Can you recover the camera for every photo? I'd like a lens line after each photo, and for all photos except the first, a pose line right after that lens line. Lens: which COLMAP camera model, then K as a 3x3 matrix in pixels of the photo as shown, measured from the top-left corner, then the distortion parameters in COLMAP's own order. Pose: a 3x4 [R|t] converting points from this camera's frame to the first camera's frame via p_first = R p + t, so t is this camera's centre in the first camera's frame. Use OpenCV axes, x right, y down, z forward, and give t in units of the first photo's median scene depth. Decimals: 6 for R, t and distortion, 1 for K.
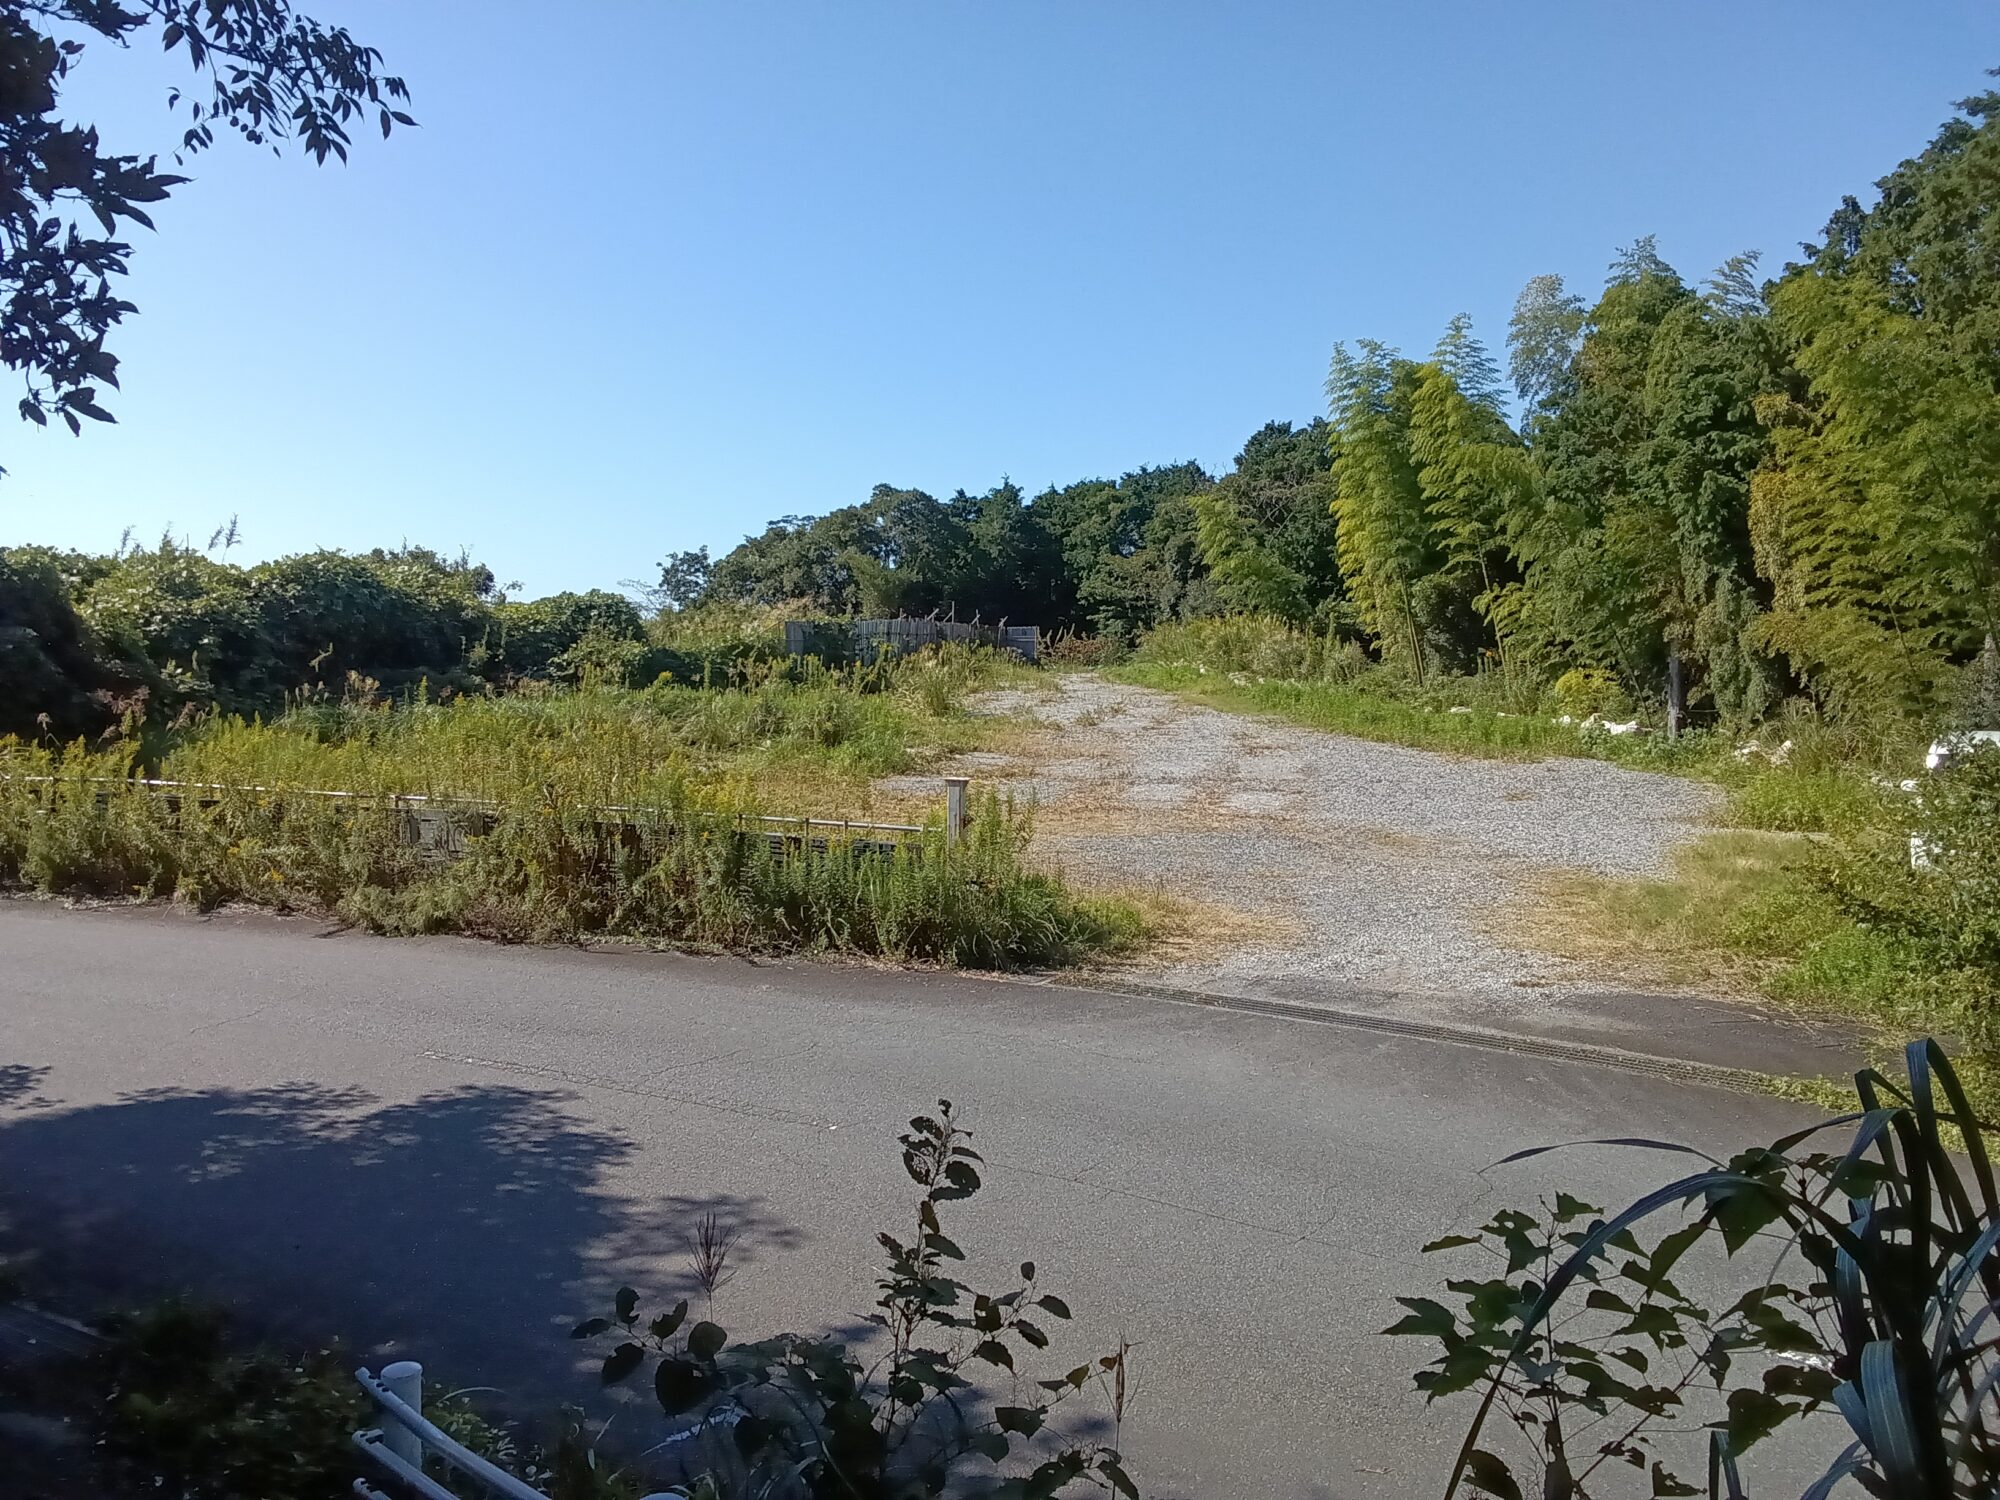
lens RADIAL K [[1538.5, 0, 992.5], [0, 1538.5, 753.1], [0, 0, 1]] dist [0.061714, -0.100112]
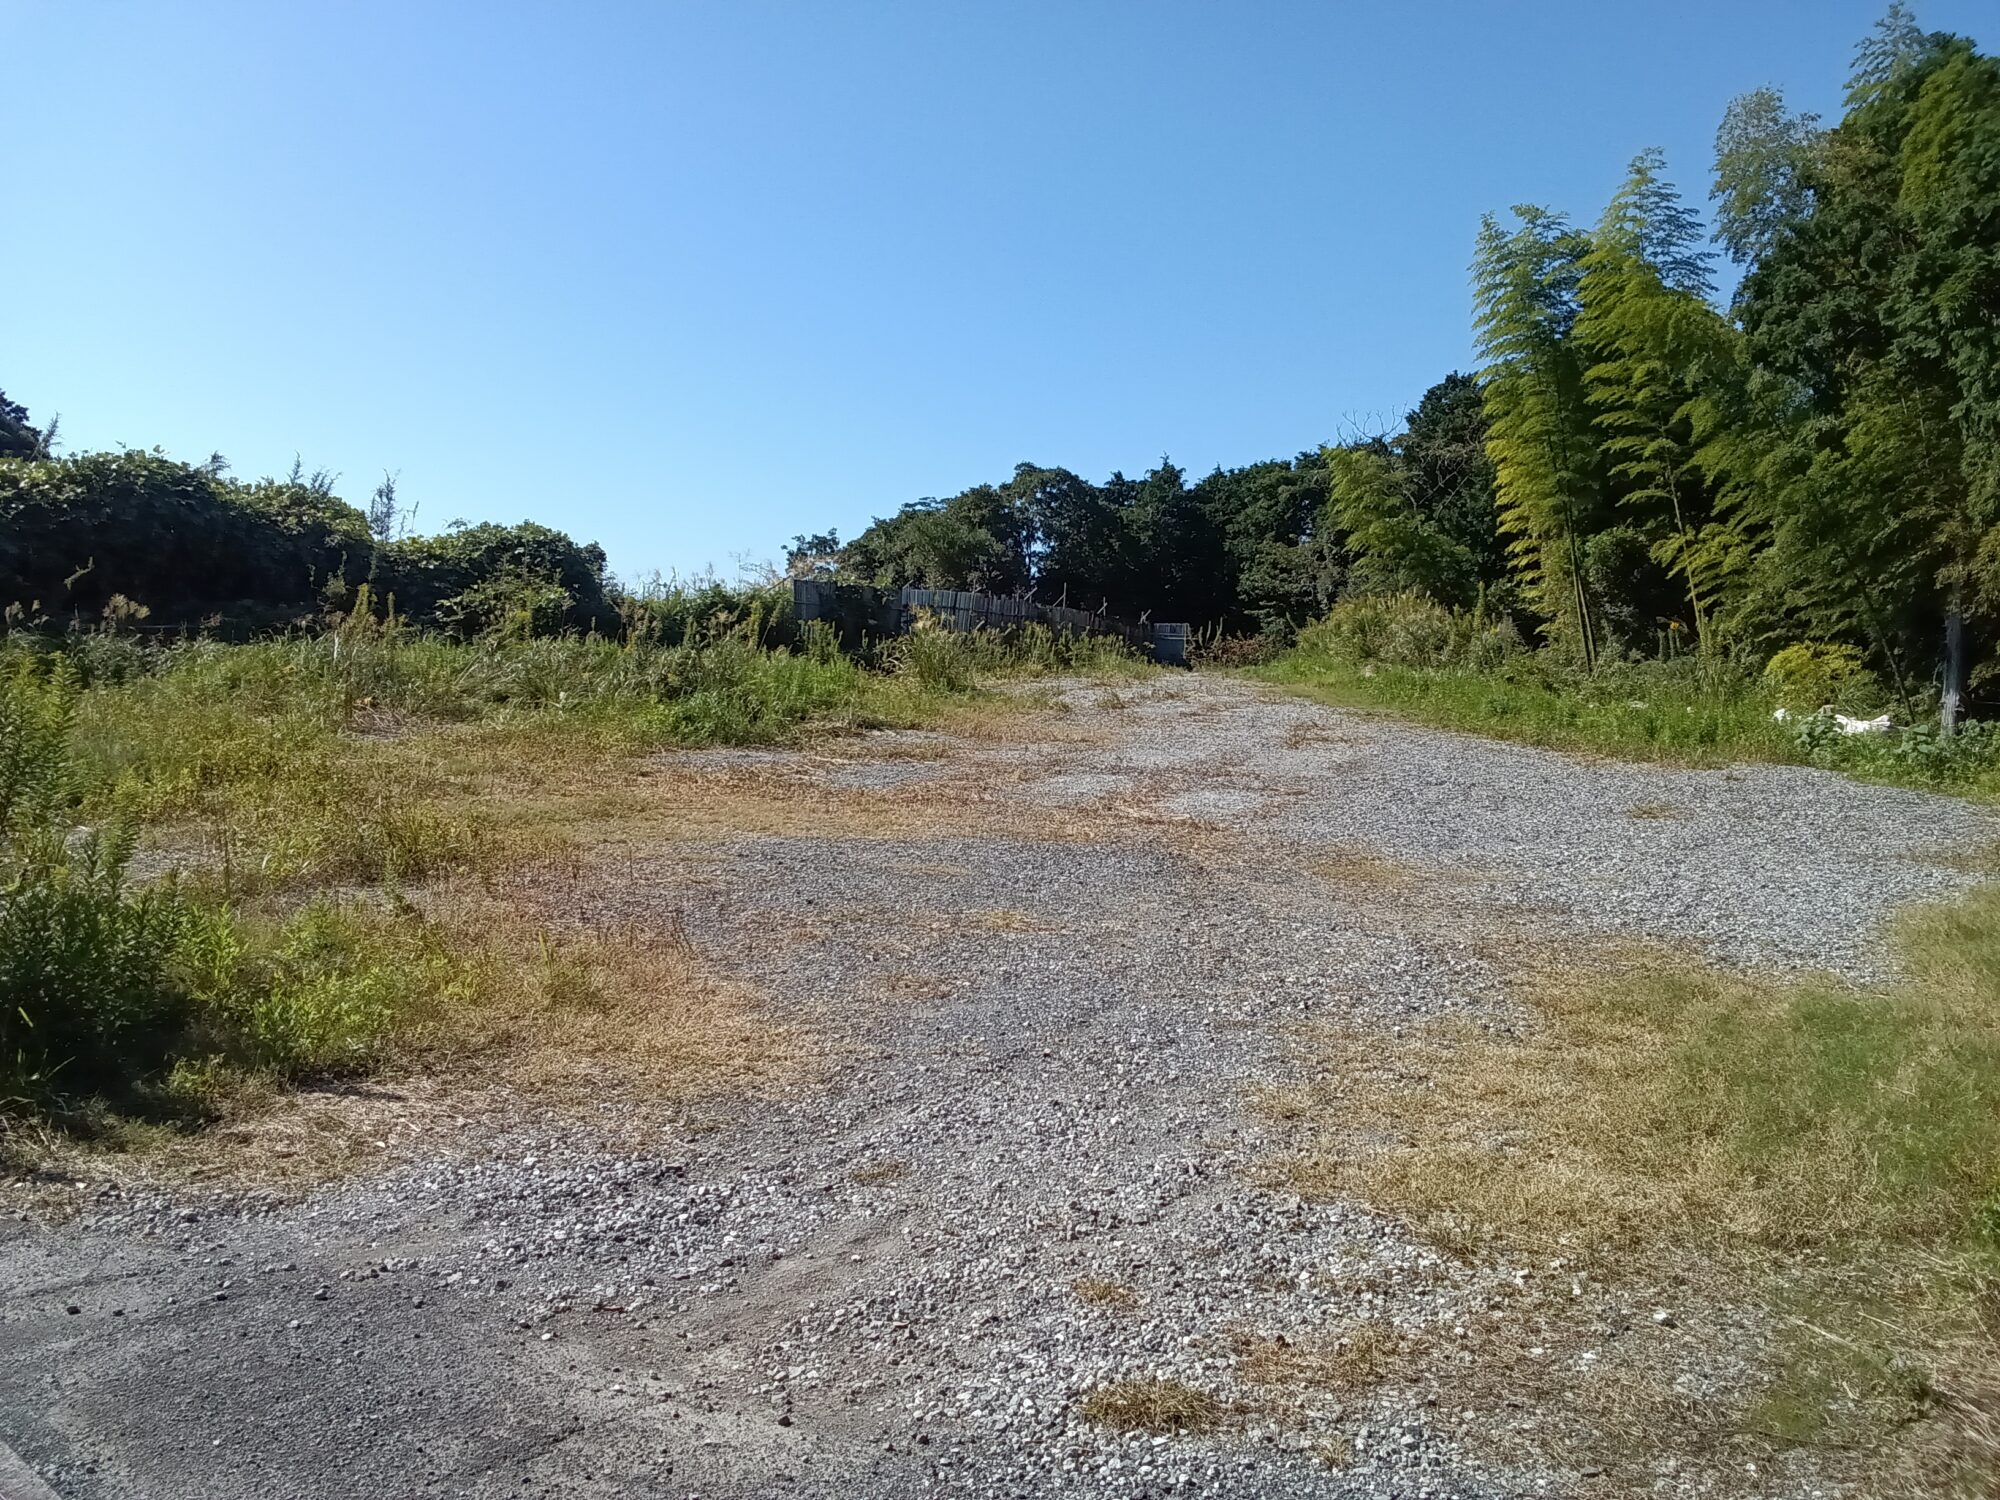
lens RADIAL K [[1538.5, 0, 998.7], [0, 1538.5, 745.2], [0, 0, 1]] dist [0.061714, -0.100112]
pose [[0.988232, 0.037630, -0.148263, 0.140266], [-0.040635, 0.999024, -0.017289, 0.017887], [0.147467, 0.023111, 0.988797, 0.294151]]
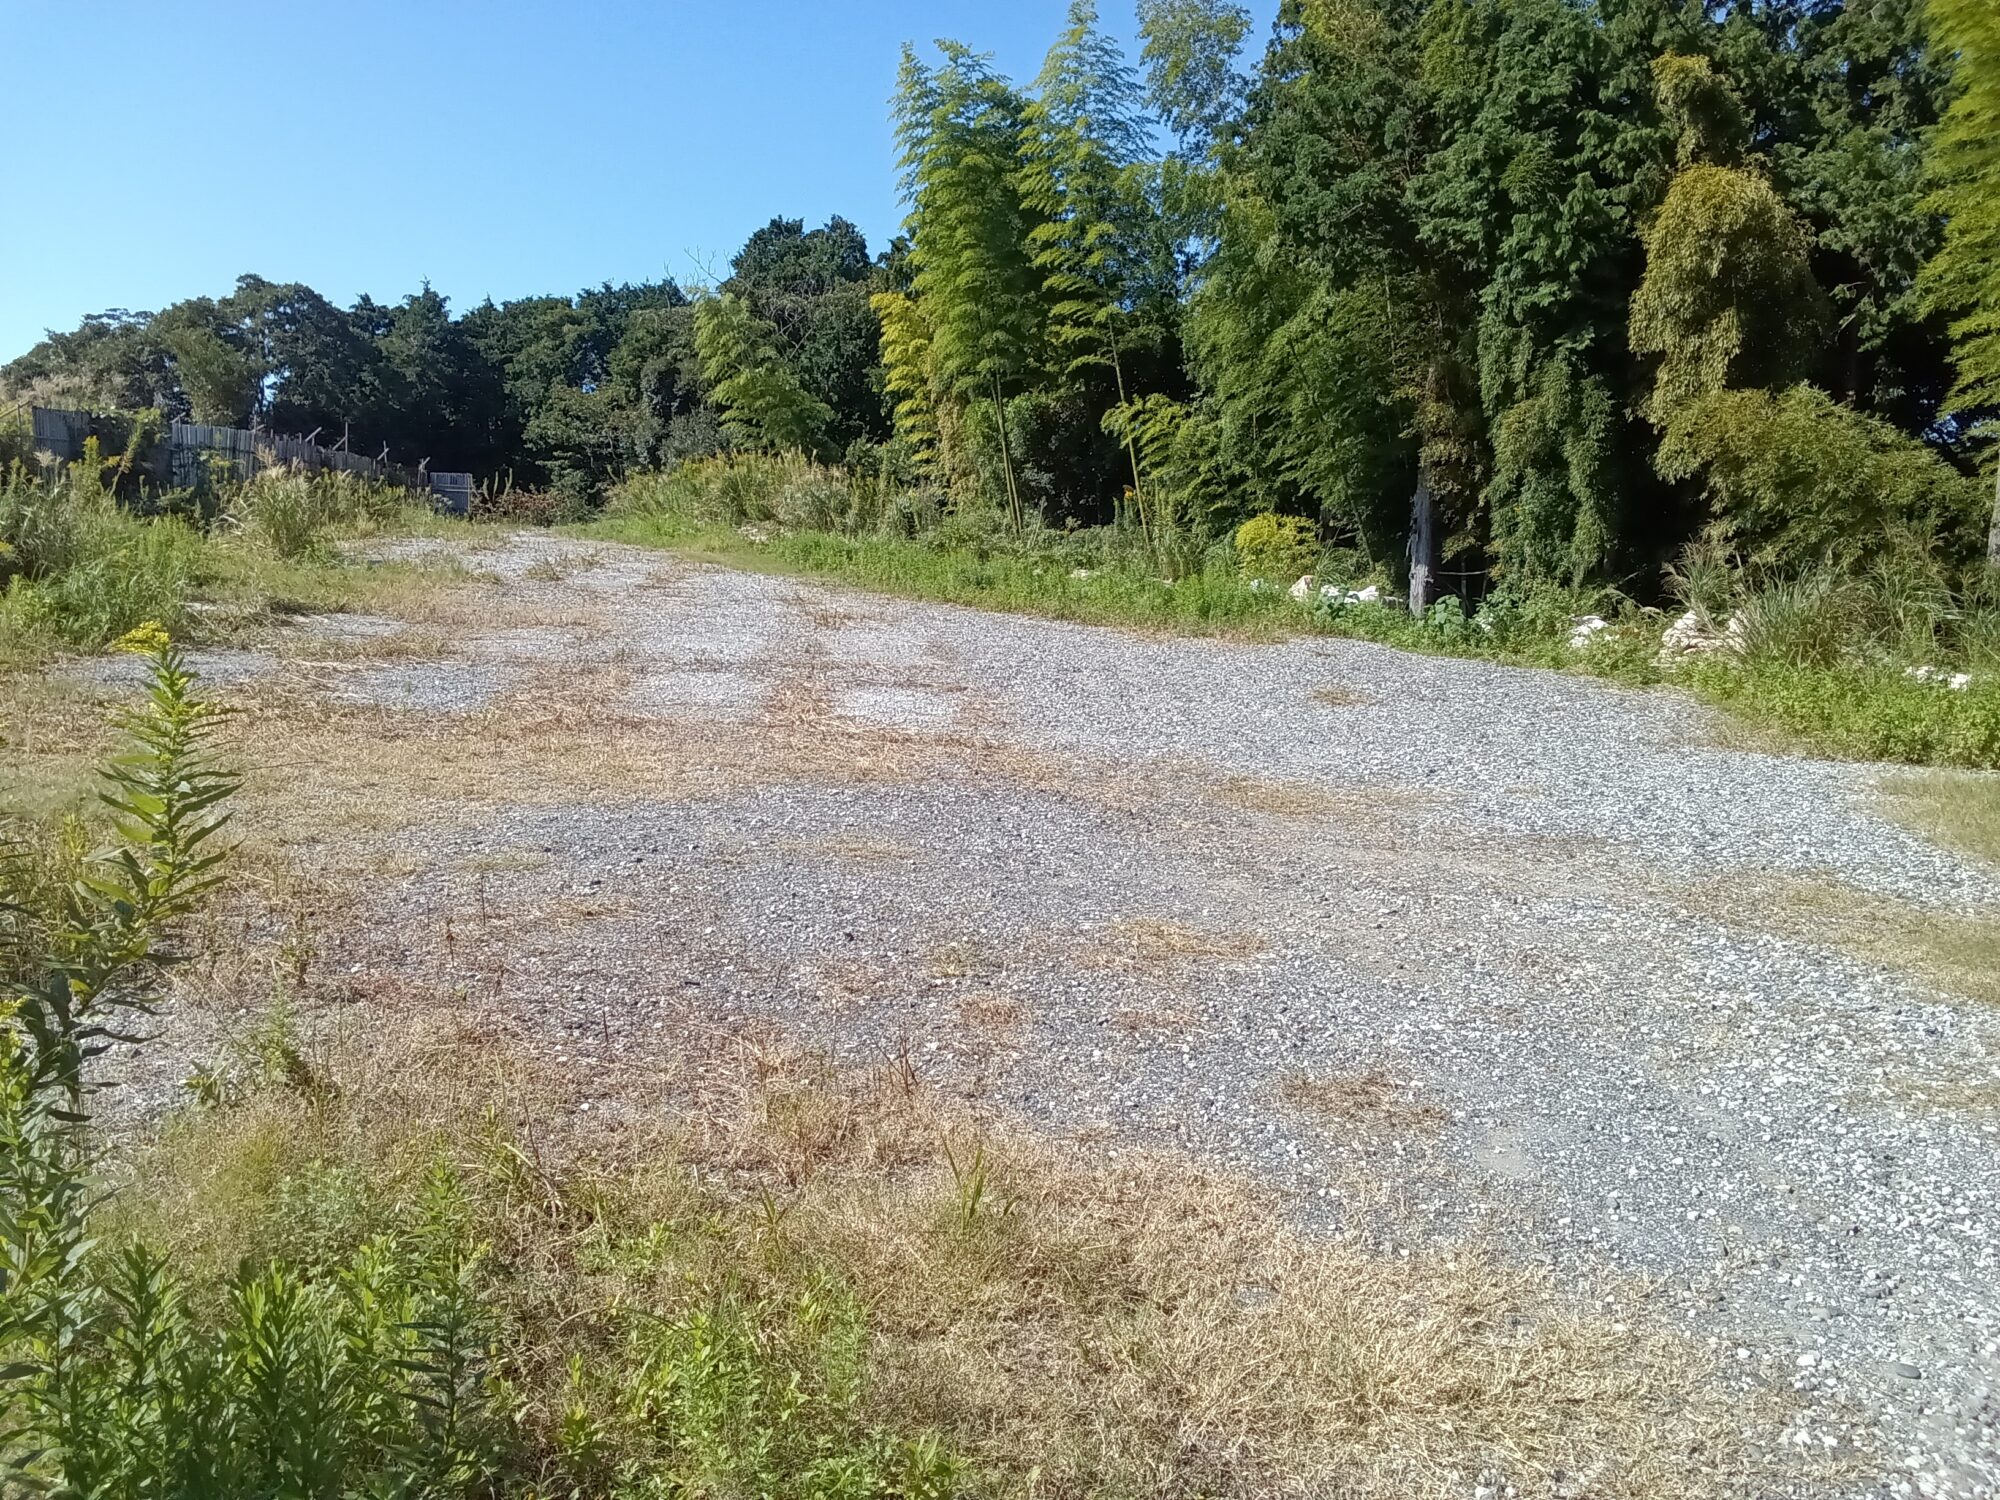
lens RADIAL K [[1538.5, 0, 990.3], [0, 1538.5, 742.8], [0, 0, 1]] dist [0.061714, -0.100112]
pose [[0.940049, -0.009903, 0.340897, 0.018944], [-0.011780, 0.998039, 0.061475, 0.008824], [-0.340837, -0.061805, 0.938089, 0.397606]]
